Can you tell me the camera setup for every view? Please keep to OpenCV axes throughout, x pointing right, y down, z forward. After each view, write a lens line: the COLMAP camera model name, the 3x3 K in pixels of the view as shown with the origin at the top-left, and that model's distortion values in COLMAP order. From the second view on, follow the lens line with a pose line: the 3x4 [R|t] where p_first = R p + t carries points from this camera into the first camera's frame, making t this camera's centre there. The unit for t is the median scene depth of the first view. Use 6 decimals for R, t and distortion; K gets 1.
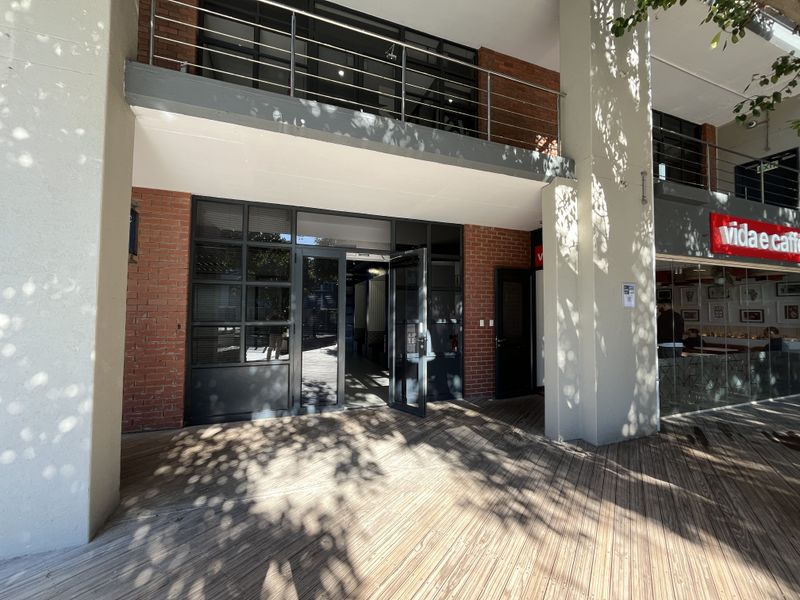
lens RADIAL K [[323.7, 0, 398.0], [0, 323.7, 298.1], [0, 0, 1]] dist [0.000697, -0.000689]
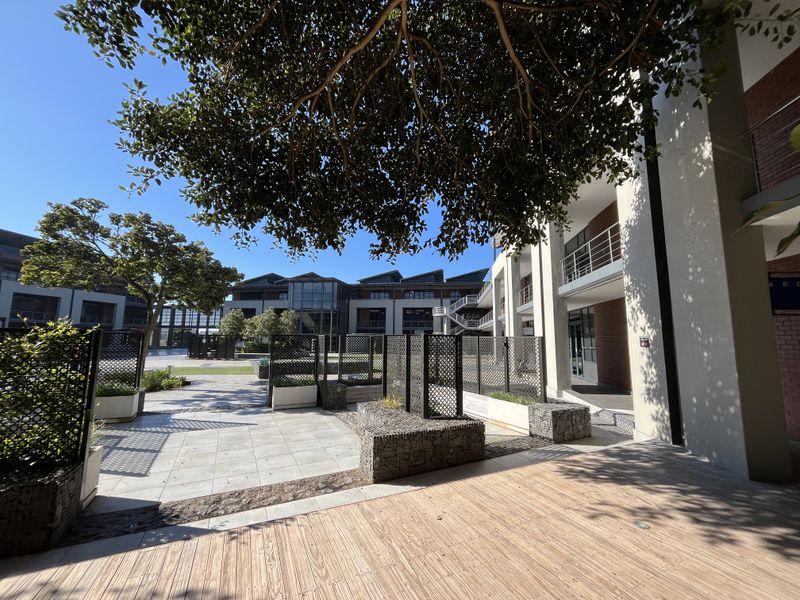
lens RADIAL K [[323.7, 0, 396.5], [0, 323.7, 300.0], [0, 0, 1]] dist [0.000697, -0.000689]
pose [[-0.490164, -0.115822, -0.863901, 1.711623], [0.017544, 0.989620, -0.142631, -0.018810], [0.871454, -0.085069, -0.483044, 0.238860]]
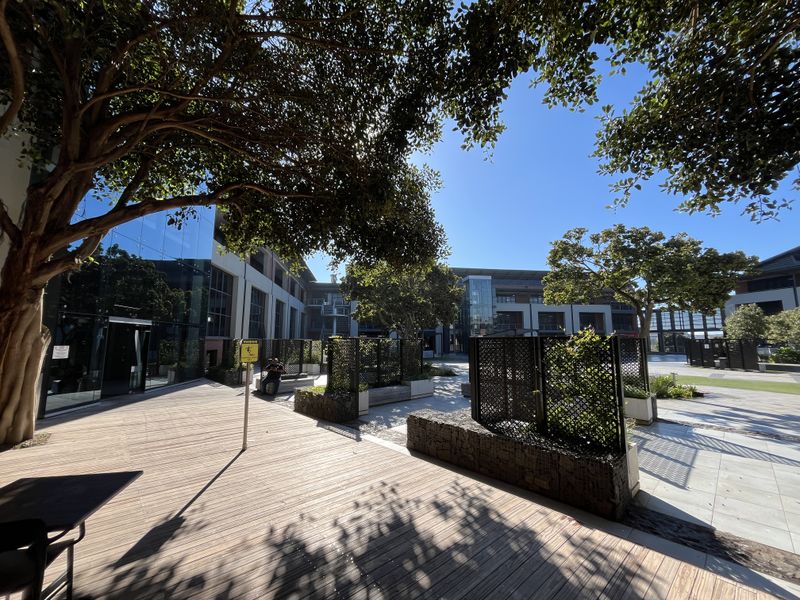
lens RADIAL K [[323.7, 0, 398.4], [0, 323.7, 300.1], [0, 0, 1]] dist [0.000697, -0.000689]
pose [[-0.976200, 0.021486, 0.215805, 2.091299], [-0.013904, 0.986832, -0.161148, -0.014914], [-0.216426, -0.160313, -0.963047, 0.083194]]
